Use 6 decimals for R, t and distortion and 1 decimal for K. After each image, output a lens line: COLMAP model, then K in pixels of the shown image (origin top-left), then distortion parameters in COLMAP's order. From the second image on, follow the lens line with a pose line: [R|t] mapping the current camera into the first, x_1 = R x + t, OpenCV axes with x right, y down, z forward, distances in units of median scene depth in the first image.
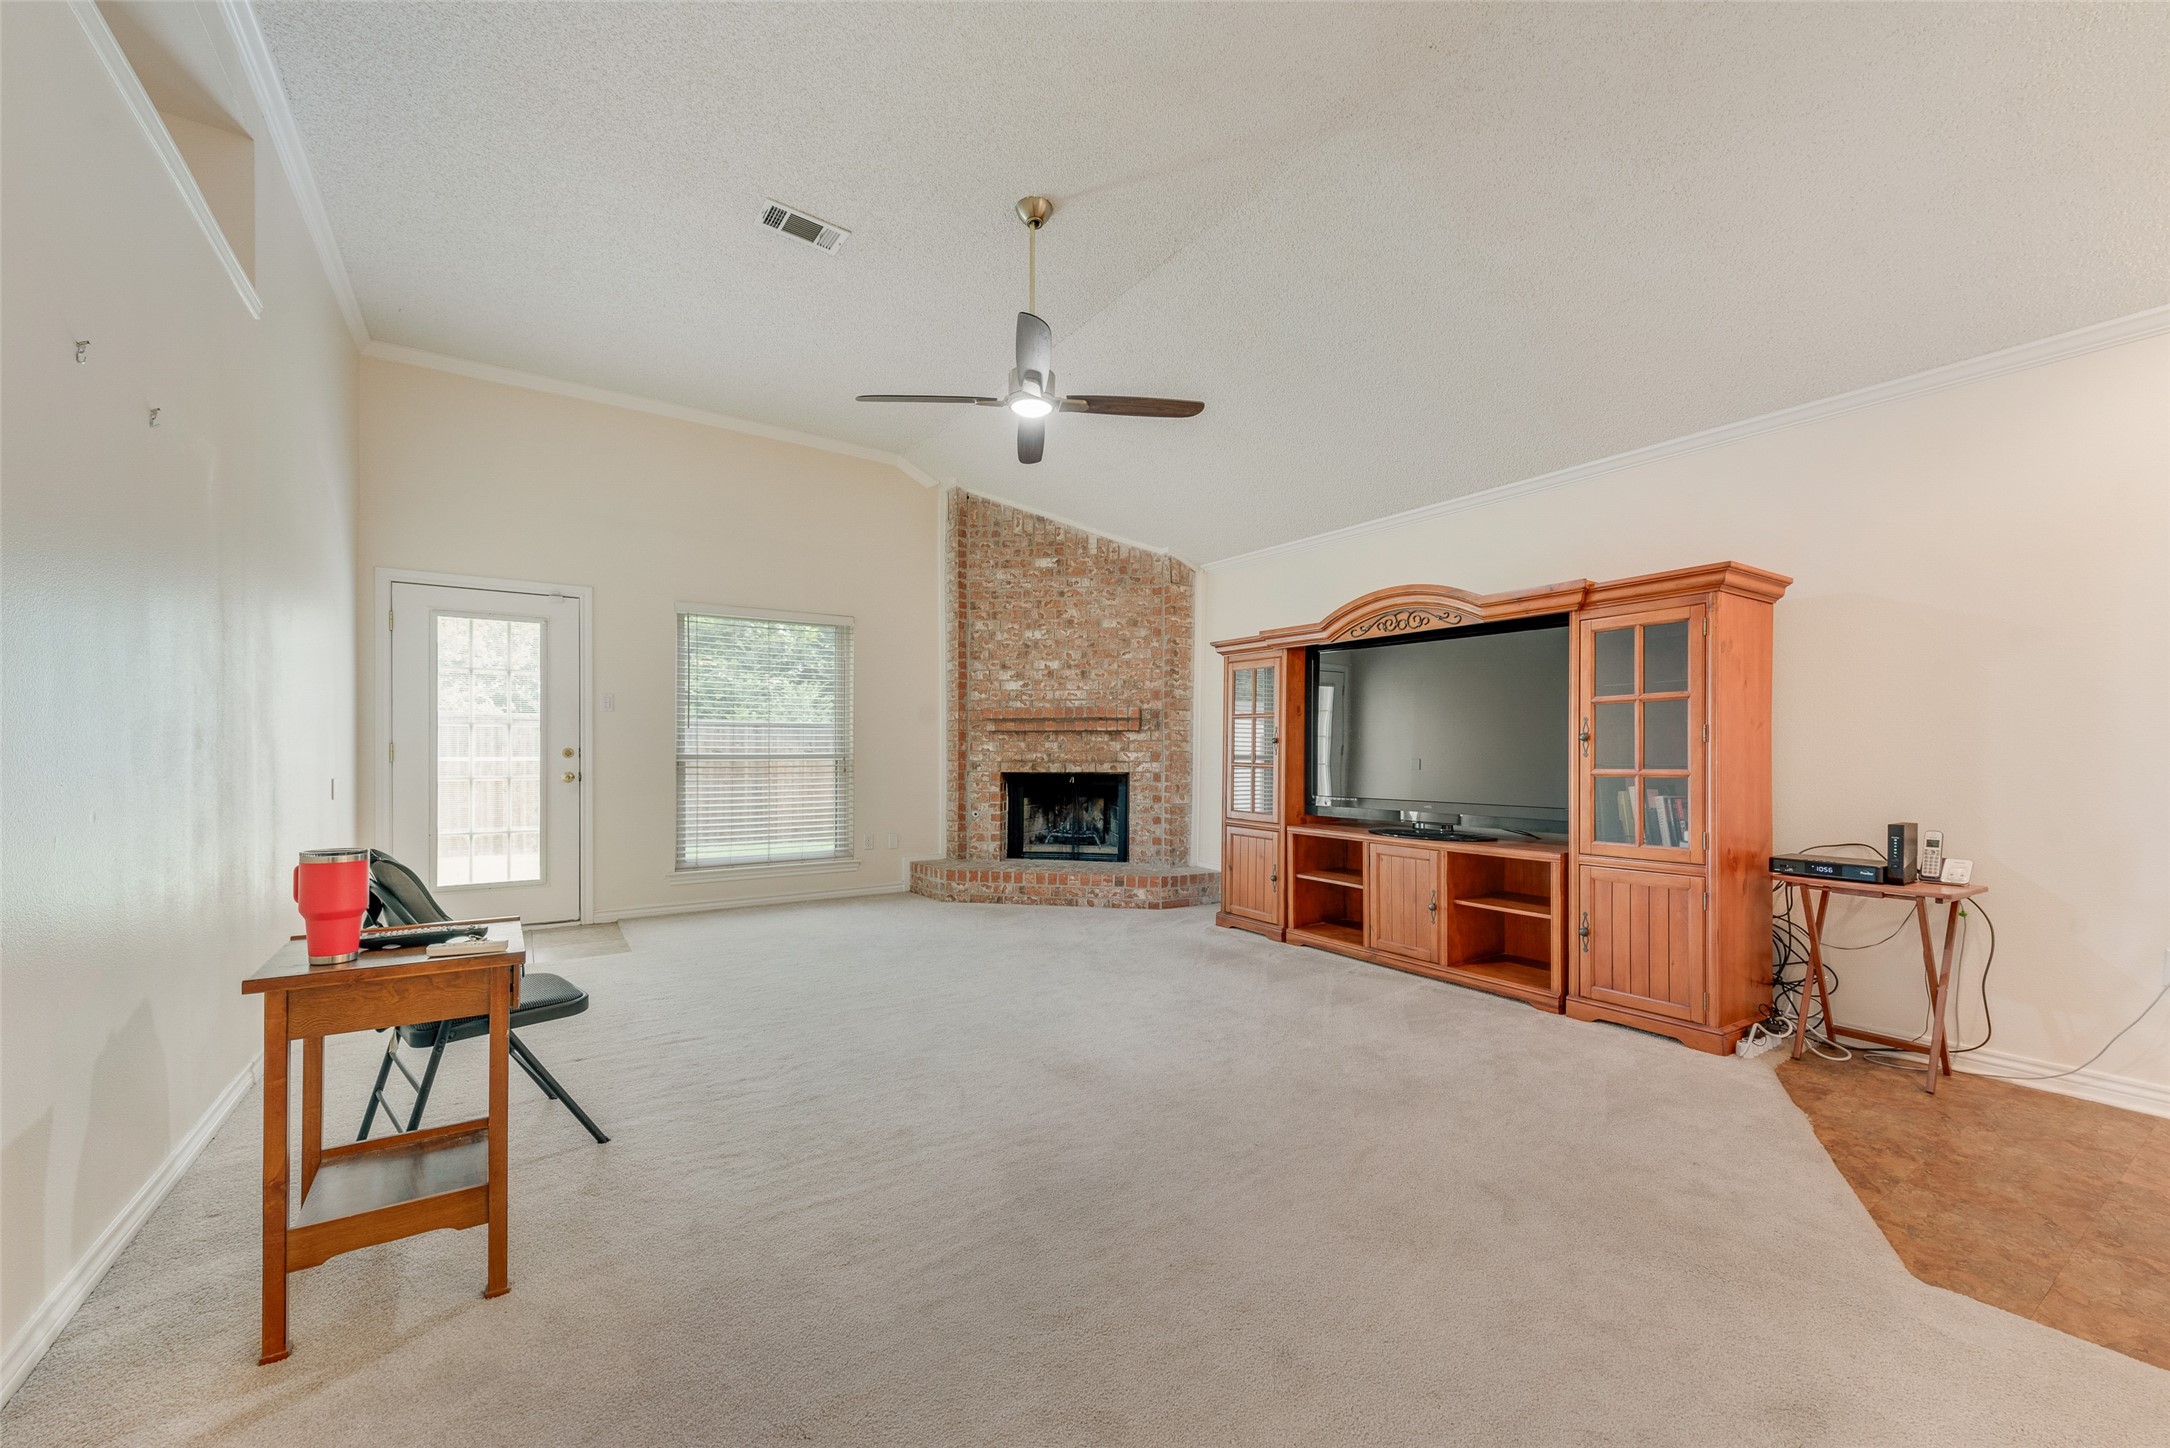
lens RADIAL K [[858.2, 0, 1083.4], [0, 858.2, 759.0], [0, 0, 1]] dist [0.015789, -0.000233]
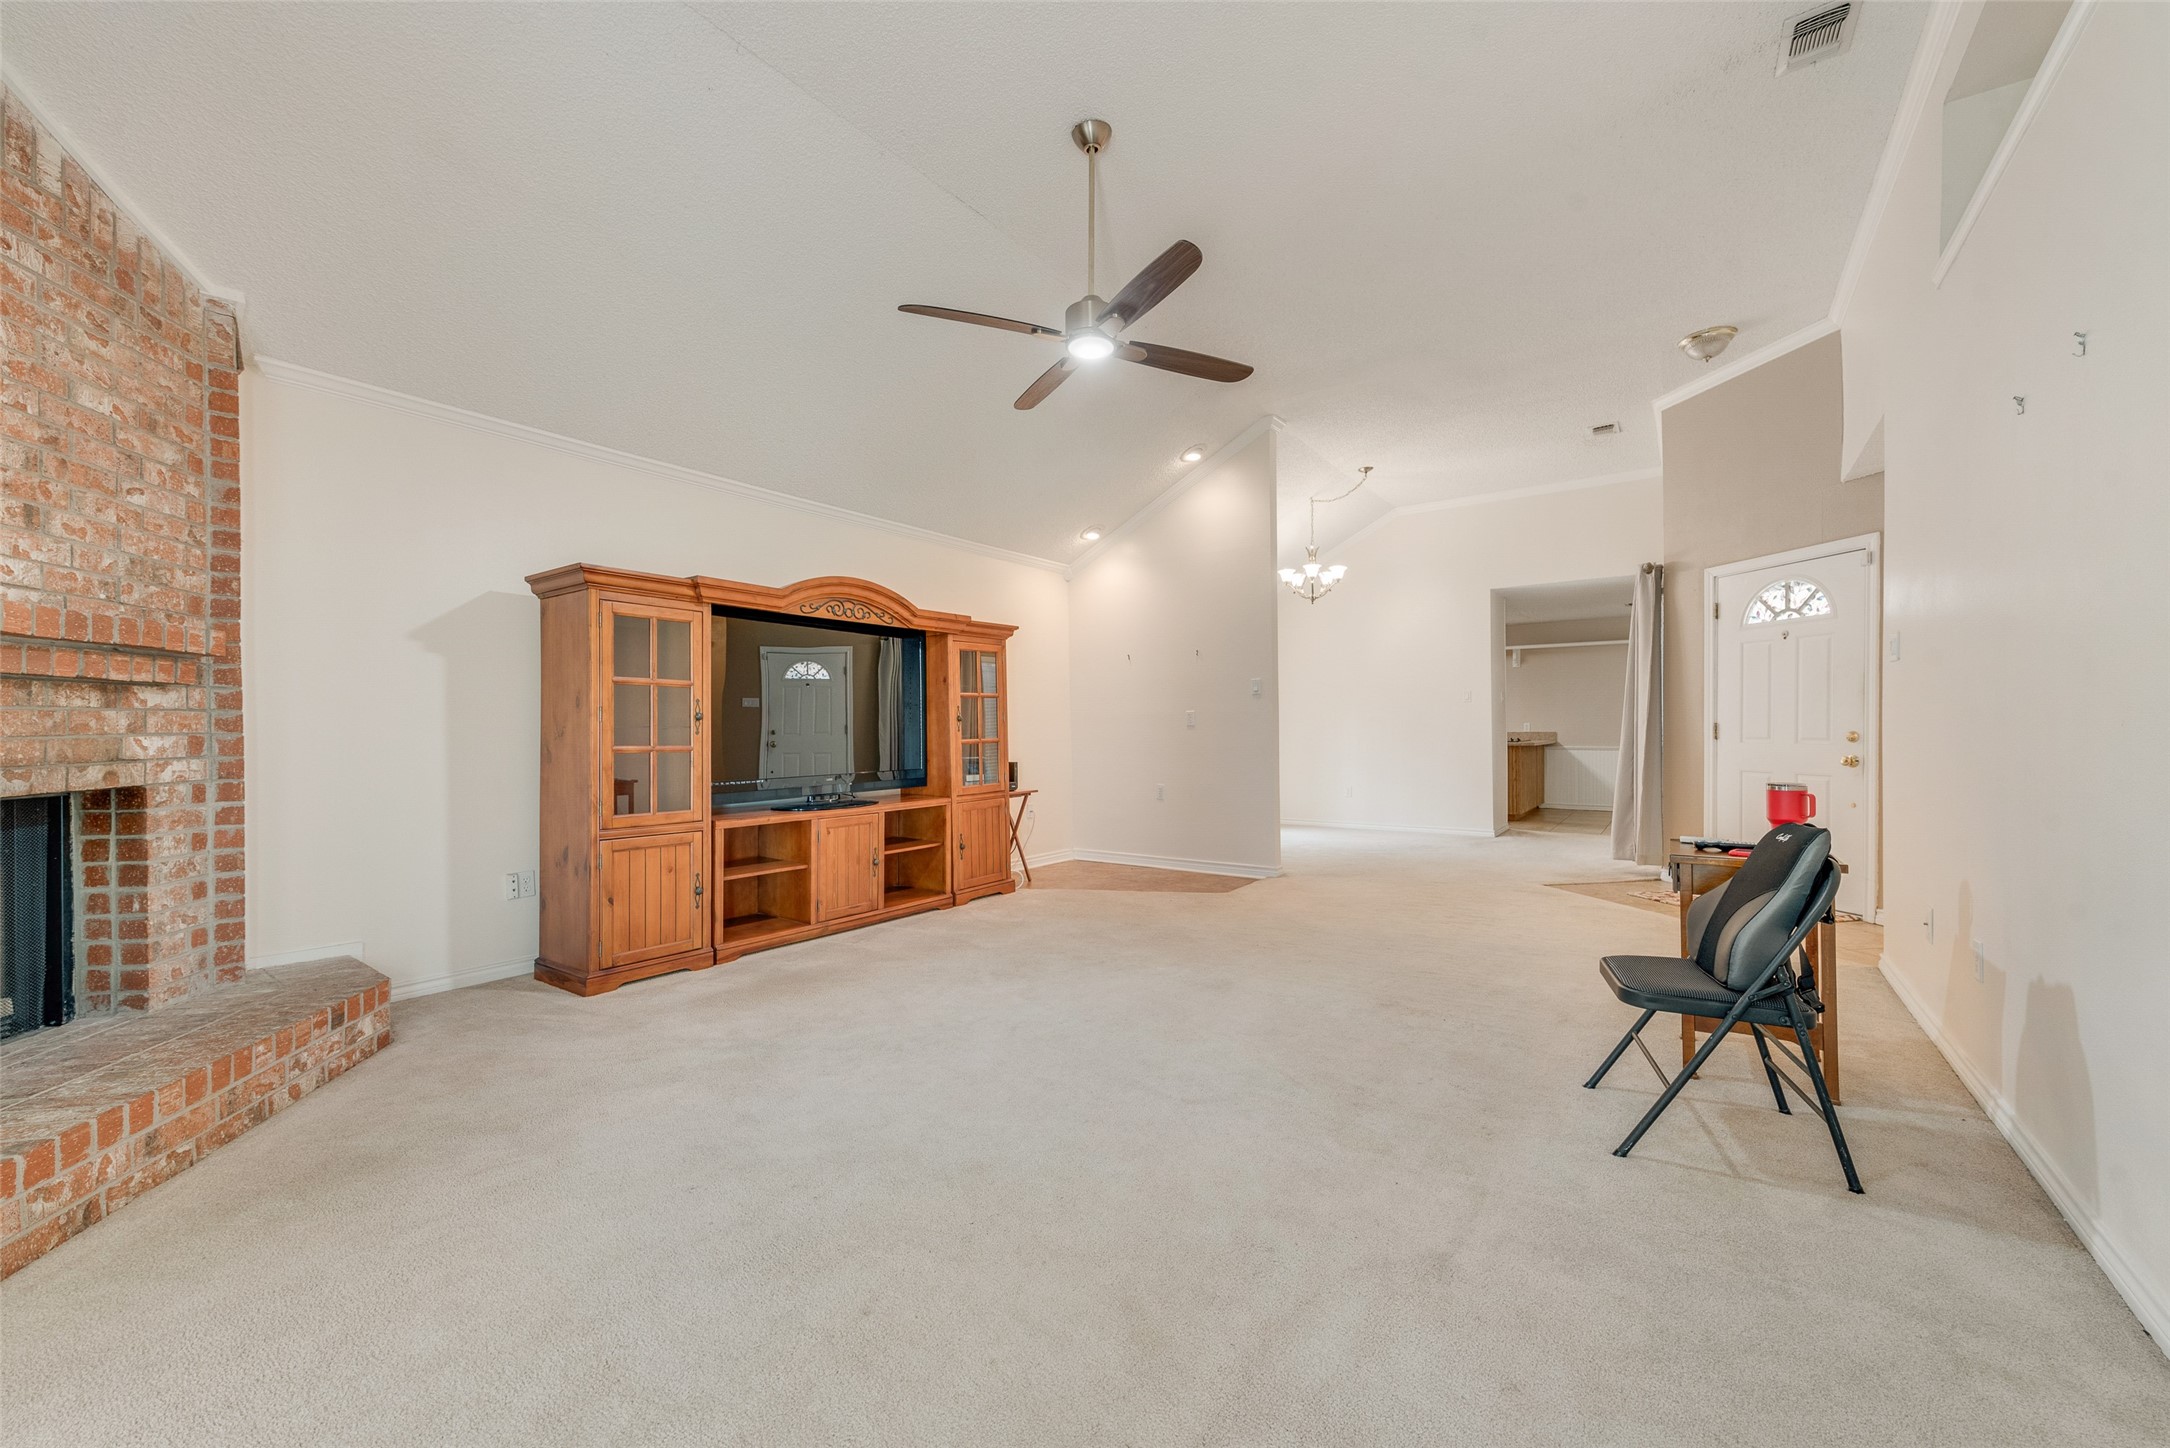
lens RADIAL K [[854.3, 0, 1080.5], [0, 854.3, 730.5], [0, 0, 1]] dist [0.016310, -0.000426]
pose [[-0.358230, -0.002731, 0.933629, -0.494432], [0.014742, 0.999855, 0.008582, -0.007710], [-0.933517, 0.016838, -0.358138, 0.735765]]
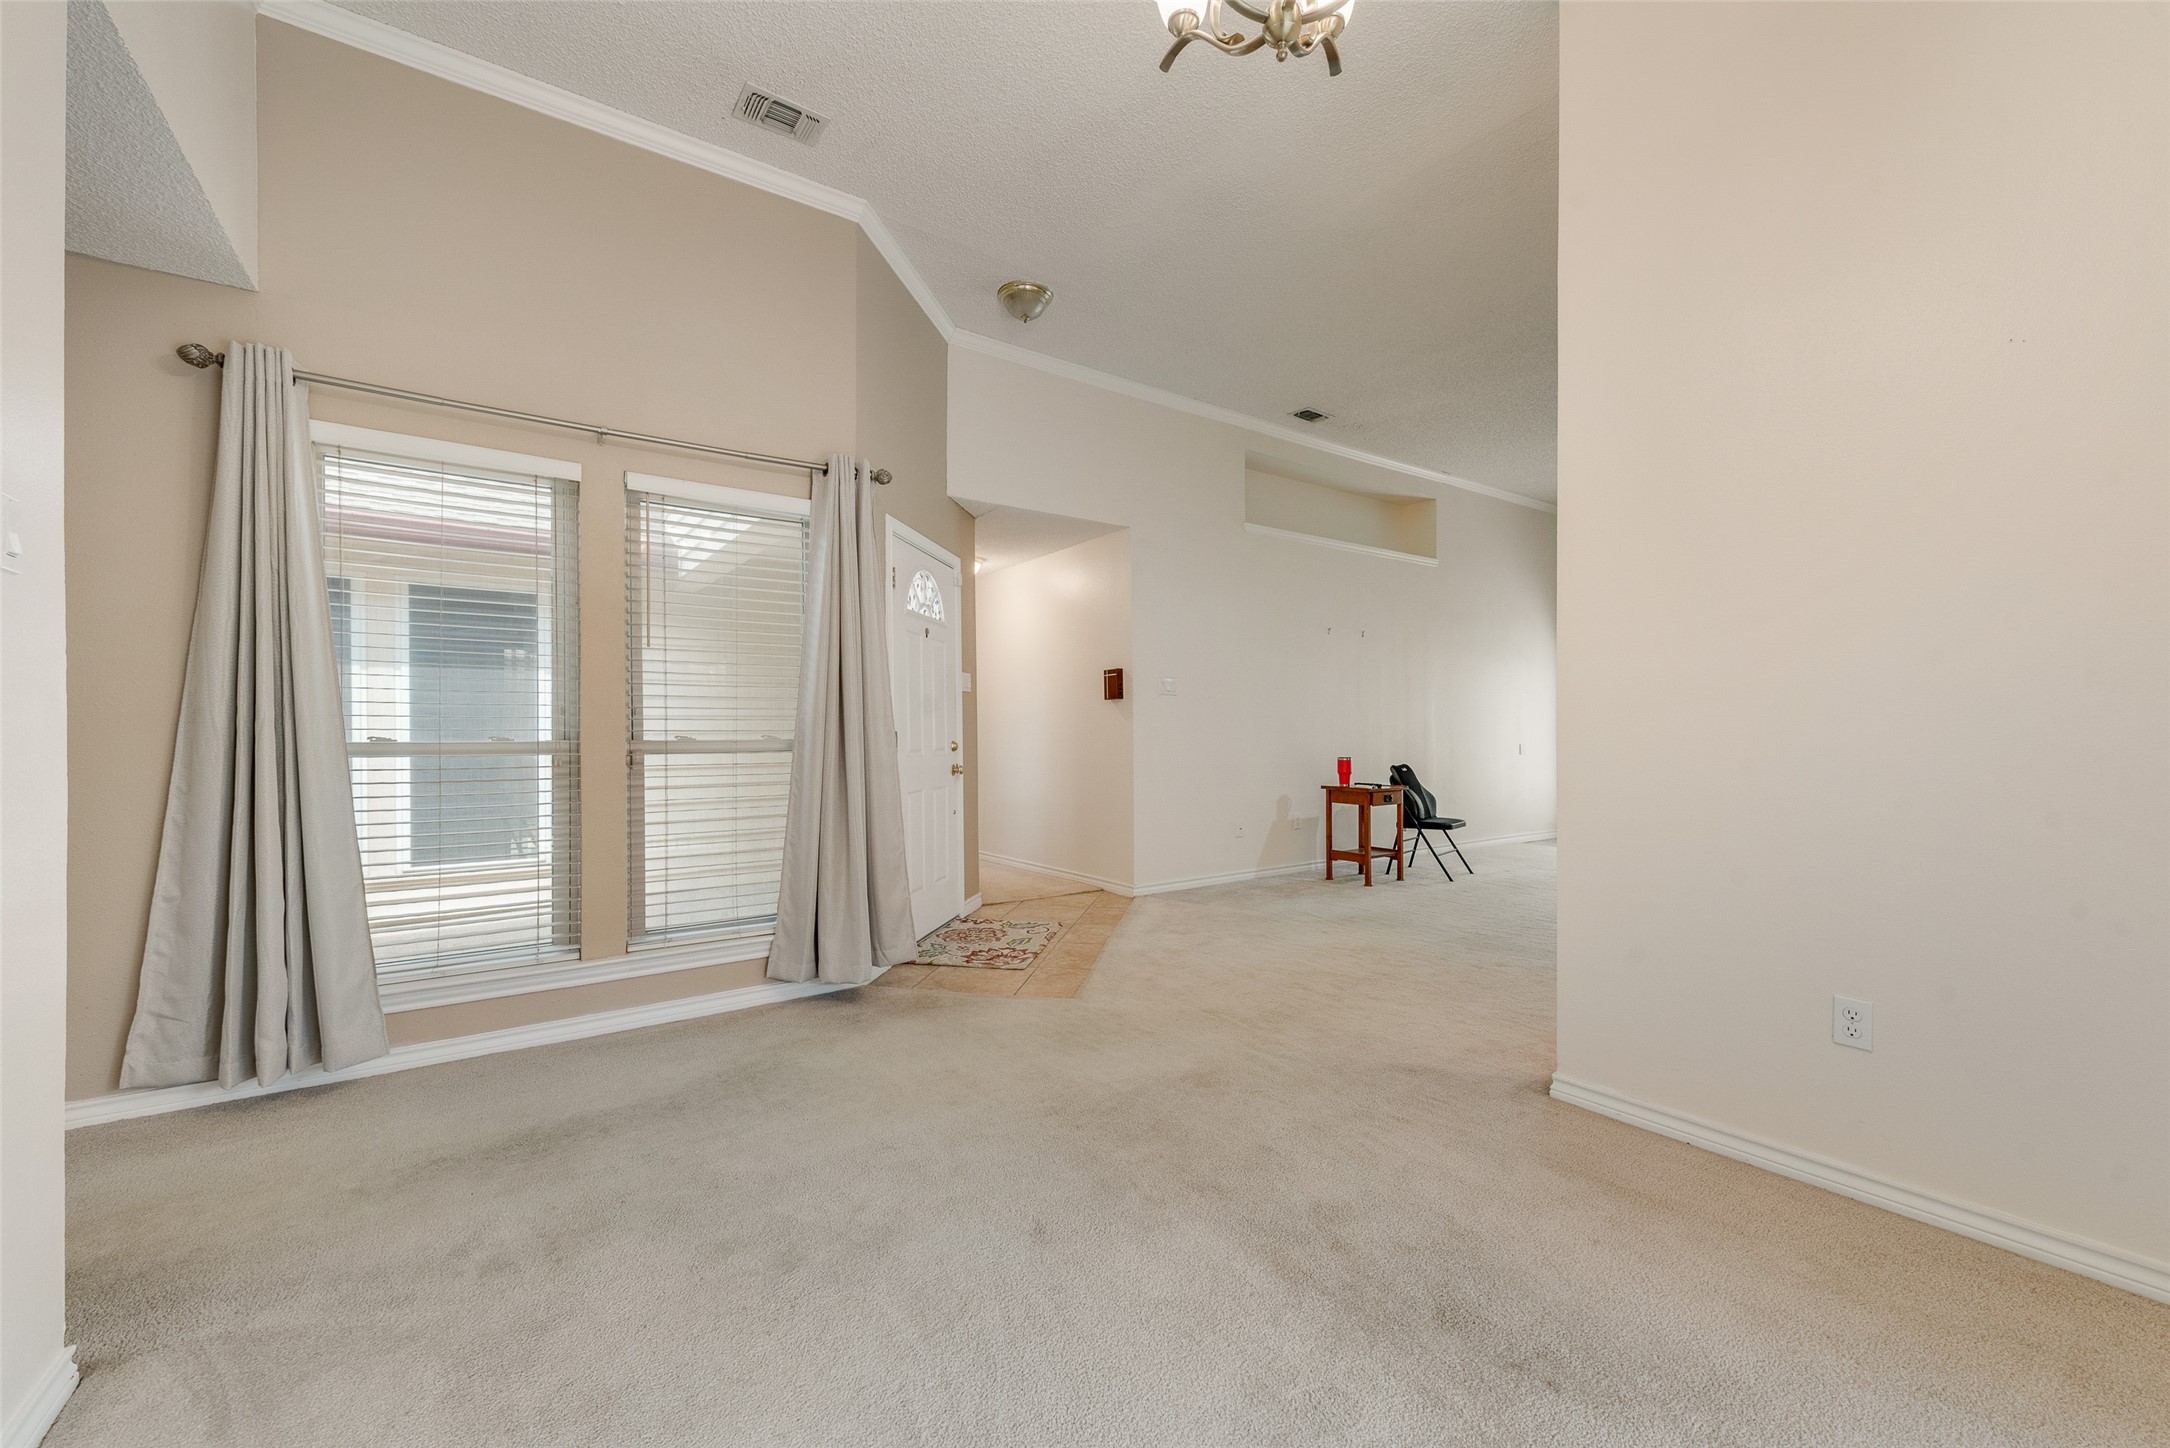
lens RADIAL K [[851.3, 0, 1083.5], [0, 851.3, 736.6], [0, 0, 1]] dist [0.018735, -0.006774]
pose [[0.027454, -0.004432, -0.999613, 0.732696], [-0.001628, 0.999989, -0.004478, 0.009300], [0.999622, 0.001750, 0.027446, -0.062698]]
